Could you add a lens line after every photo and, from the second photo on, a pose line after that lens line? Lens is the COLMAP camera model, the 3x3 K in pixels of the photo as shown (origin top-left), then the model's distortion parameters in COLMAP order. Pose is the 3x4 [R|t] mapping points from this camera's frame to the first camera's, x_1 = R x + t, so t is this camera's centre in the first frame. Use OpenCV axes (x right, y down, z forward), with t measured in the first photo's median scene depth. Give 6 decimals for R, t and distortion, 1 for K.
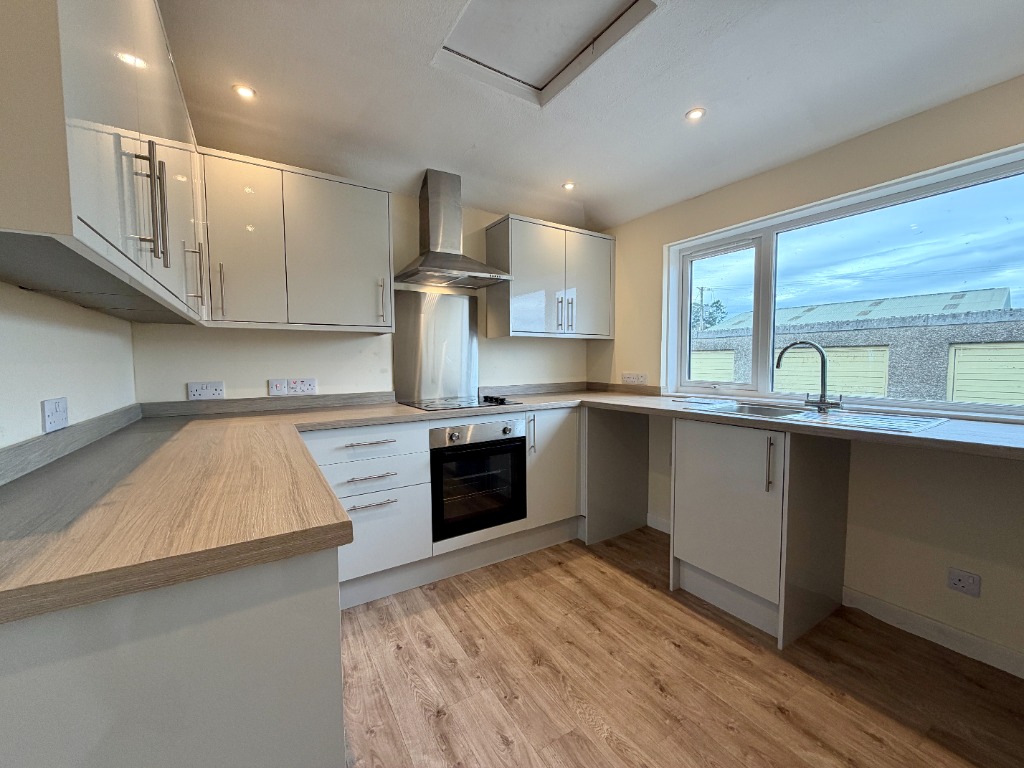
lens RADIAL K [[412.5, 0, 507.3], [0, 412.5, 385.9], [0, 0, 1]] dist [0.001833, 0.000357]
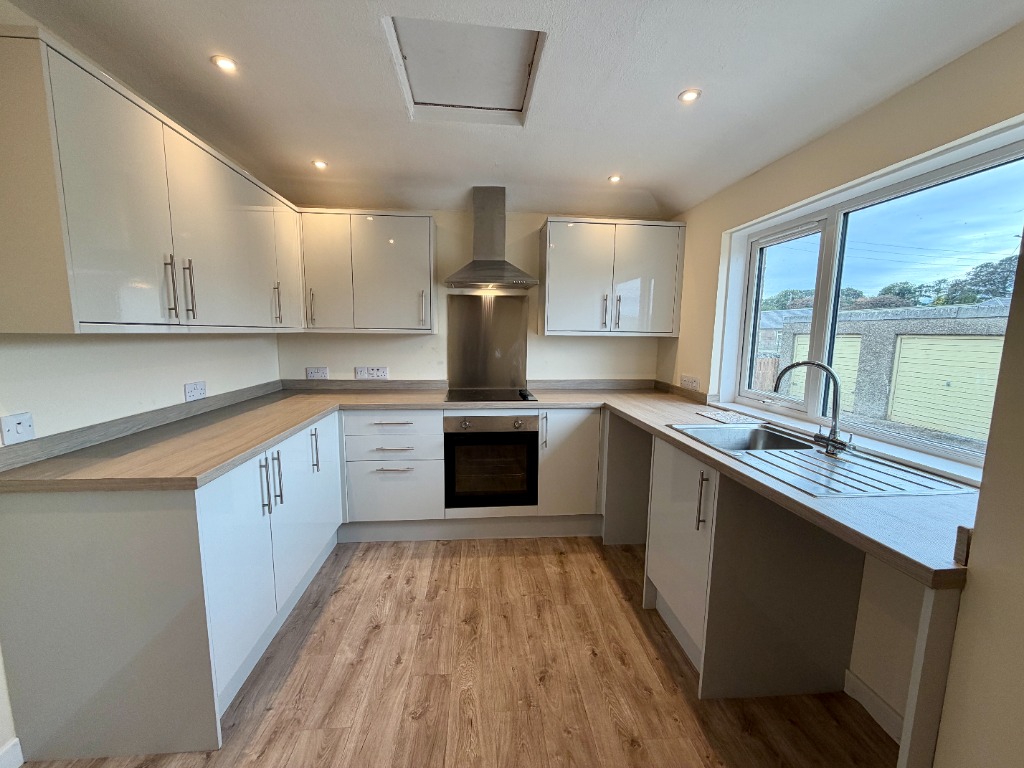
lens RADIAL K [[412.5, 0, 508.6], [0, 412.5, 386.7], [0, 0, 1]] dist [0.001833, 0.000357]
pose [[0.887429, 0.079120, -0.454104, 0.535951], [-0.047544, 0.995615, 0.080556, -0.091285], [0.458486, -0.049898, 0.887300, 0.016339]]
